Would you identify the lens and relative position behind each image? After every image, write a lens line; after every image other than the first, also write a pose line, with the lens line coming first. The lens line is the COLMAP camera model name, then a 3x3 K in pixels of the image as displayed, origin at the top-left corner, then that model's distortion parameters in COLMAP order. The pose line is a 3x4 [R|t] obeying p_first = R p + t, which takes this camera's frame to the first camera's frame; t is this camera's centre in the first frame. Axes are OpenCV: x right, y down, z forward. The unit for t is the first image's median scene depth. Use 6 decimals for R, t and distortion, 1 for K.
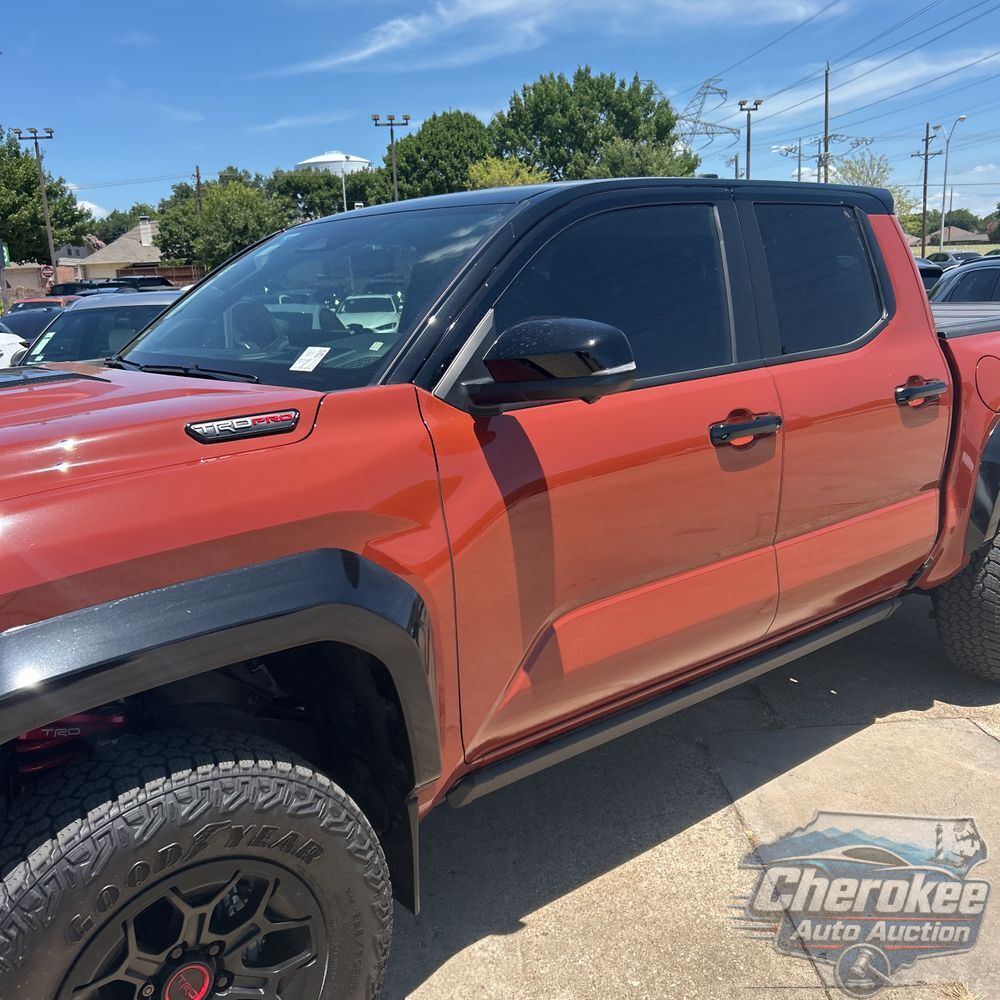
lens RADIAL K [[1005.8, 0, 486.7], [0, 1005.8, 514.4], [0, 0, 1]] dist [0.010386, 0.003409]
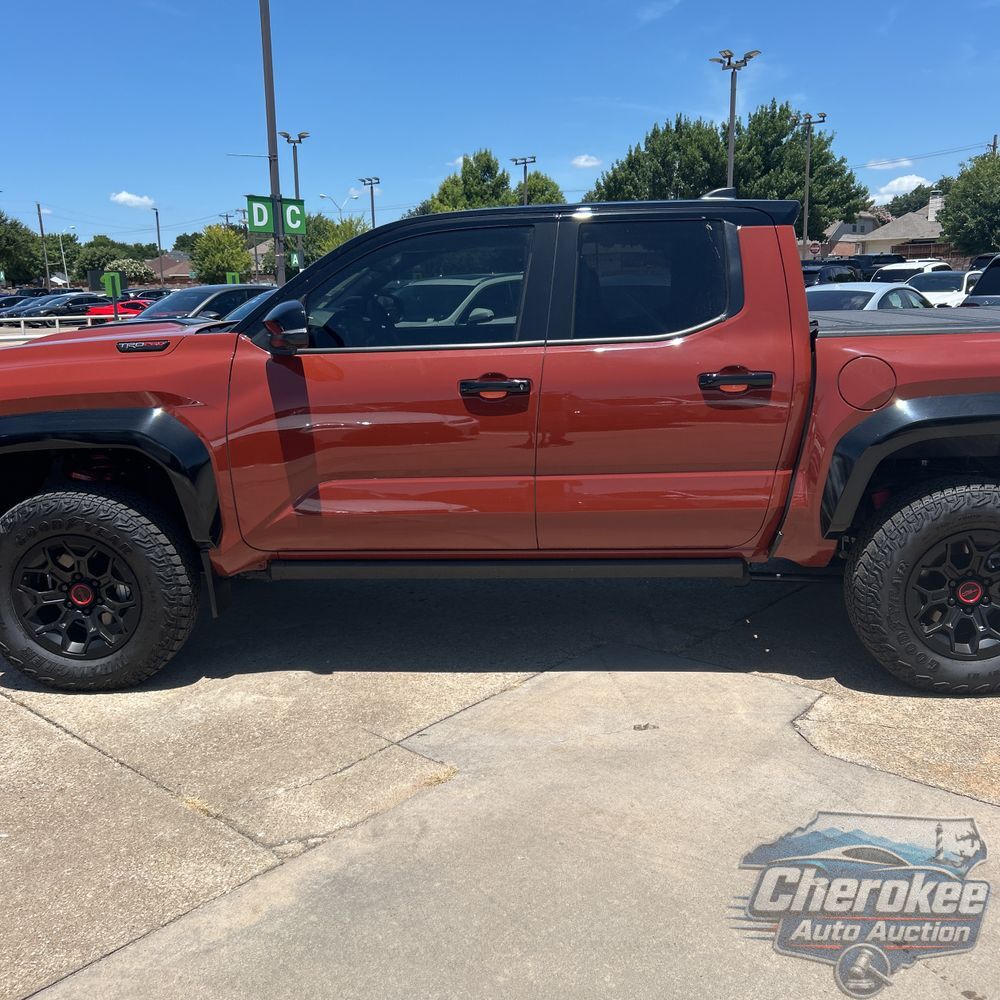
lens RADIAL K [[1012.7, 0, 500.0], [0, 1012.7, 500.0], [0, 0, 1]] dist [0.016164, -0.011238]
pose [[0.744730, 0.164796, -0.646699, 0.062538], [-0.159542, 0.984898, 0.067252, -0.001219], [0.648015, 0.053091, 0.759775, -0.003981]]
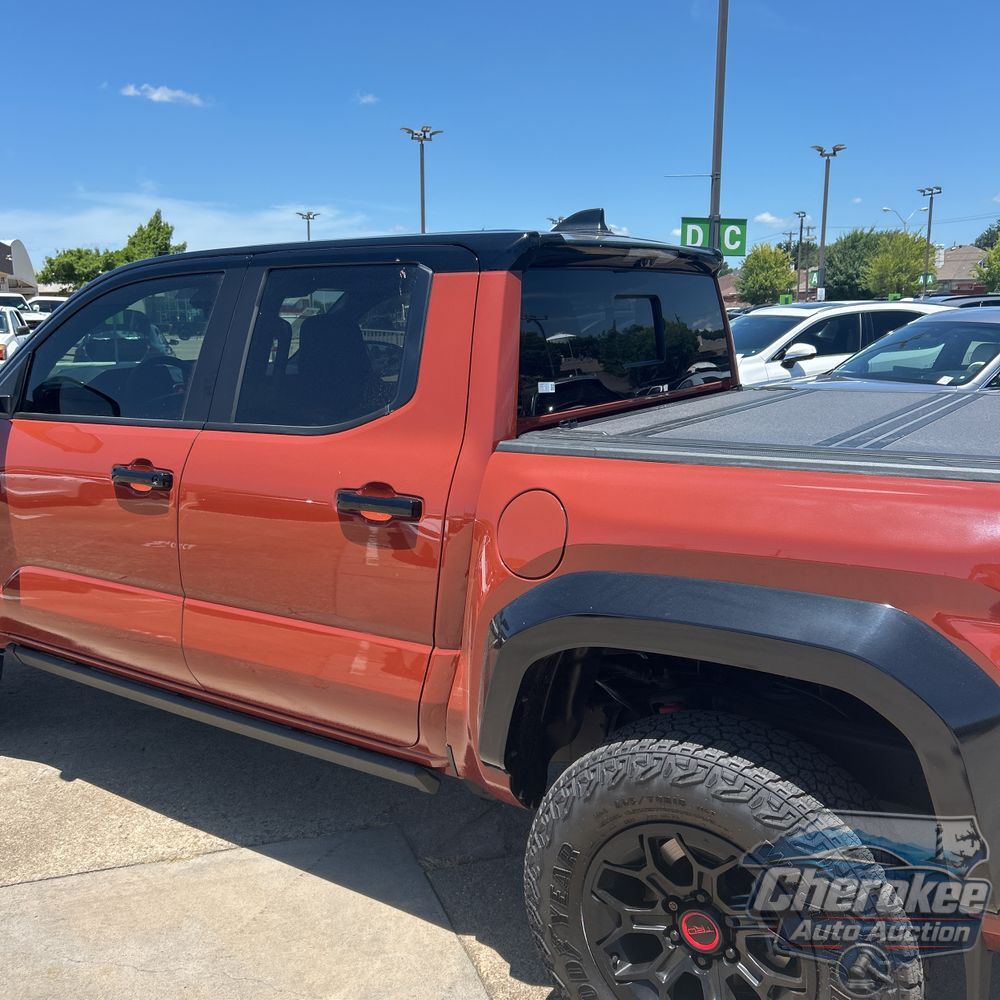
lens RADIAL K [[1009.1, 0, 490.7], [0, 1009.1, 502.8], [0, 0, 1]] dist [0.038290, -0.038101]
pose [[0.285838, 0.216754, -0.933442, 0.073352], [-0.215467, 0.963678, 0.157795, -0.016420], [0.933740, 0.156023, 0.322159, 0.051467]]
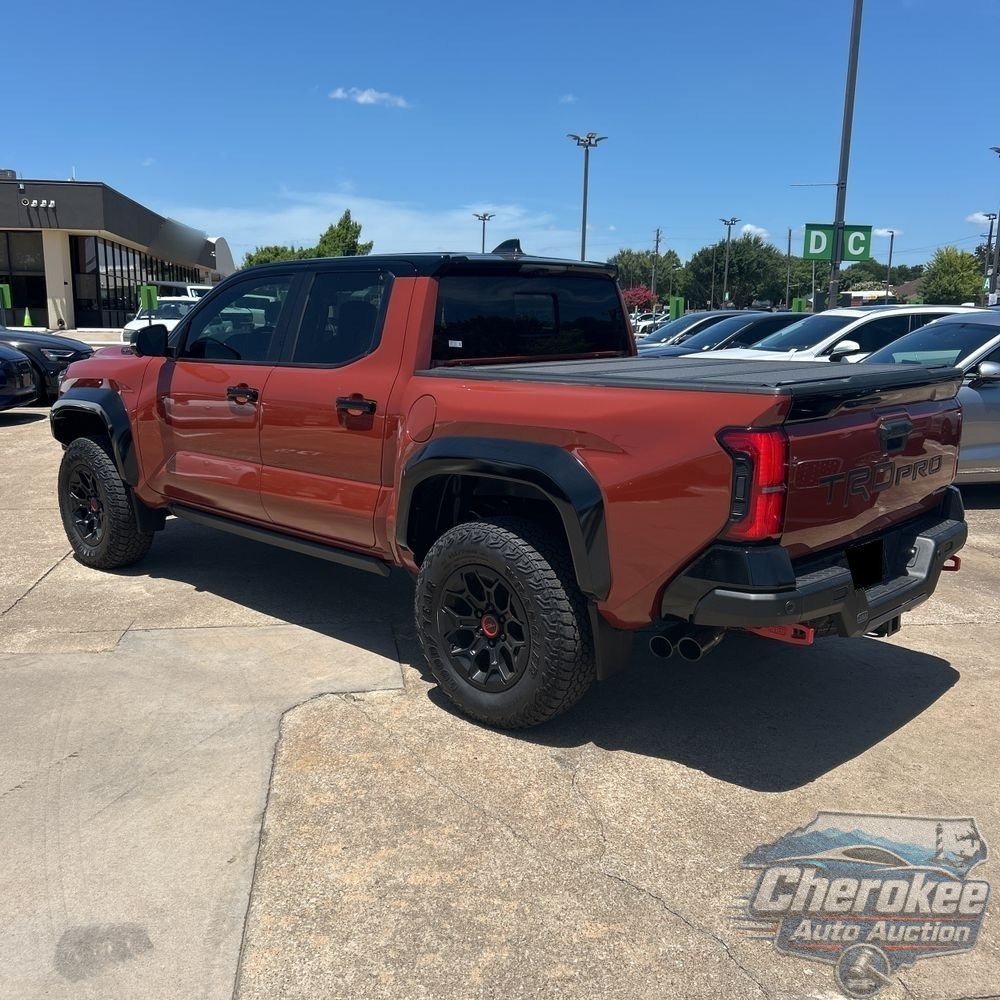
lens RADIAL K [[1005.0, 0, 500.0], [0, 1005.0, 500.0], [0, 0, 1]] dist [0.092538, -0.159909]
pose [[0.123434, 0.225114, -0.966482, 0.114234], [-0.236157, 0.952613, 0.191723, -0.019397], [0.963843, 0.204576, 0.170747, 0.060832]]
